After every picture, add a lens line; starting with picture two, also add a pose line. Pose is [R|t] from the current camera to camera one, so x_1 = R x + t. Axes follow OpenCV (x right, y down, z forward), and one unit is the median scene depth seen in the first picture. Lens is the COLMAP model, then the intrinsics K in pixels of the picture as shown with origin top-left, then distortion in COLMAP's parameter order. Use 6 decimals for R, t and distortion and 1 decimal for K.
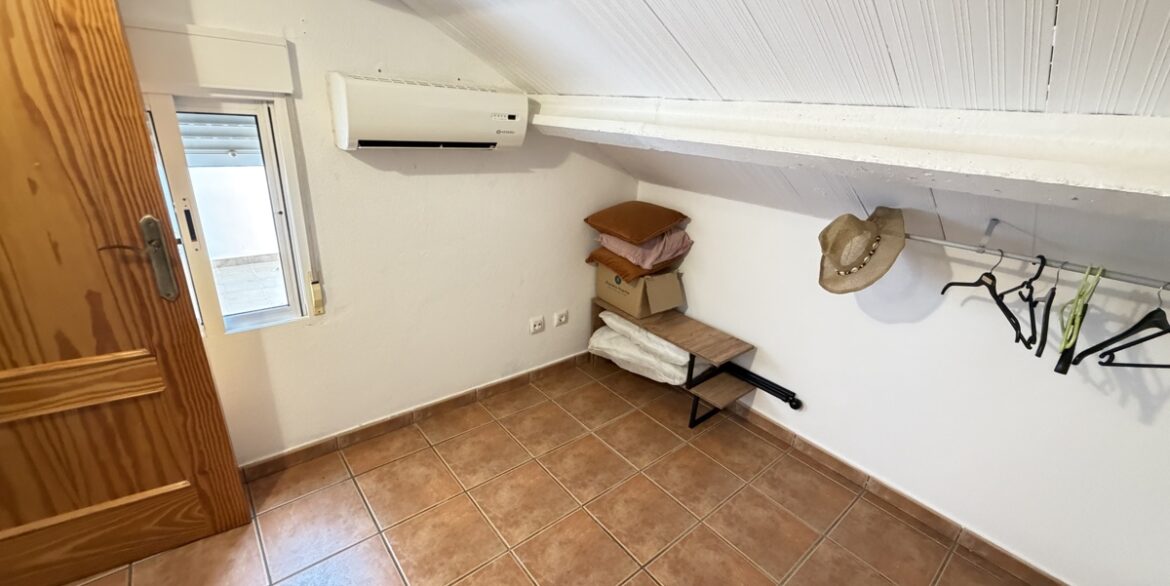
lens RADIAL K [[465.2, 0, 578.0], [0, 465.2, 294.3], [0, 0, 1]] dist [0.002303, -0.000782]
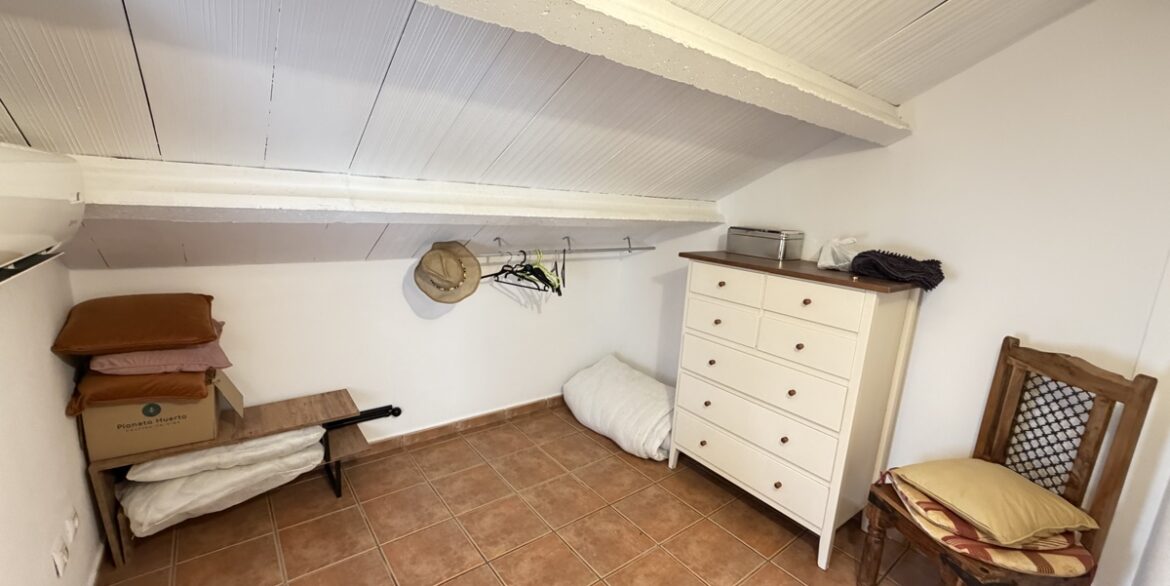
lens RADIAL K [[465.2, 0, 581.5], [0, 465.2, 295.2], [0, 0, 1]] dist [0.002303, -0.000782]
pose [[0.035869, -0.260553, 0.964793, -0.573260], [0.316444, 0.918698, 0.236340, -0.167615], [-0.947933, 0.296826, 0.115403, 0.308381]]
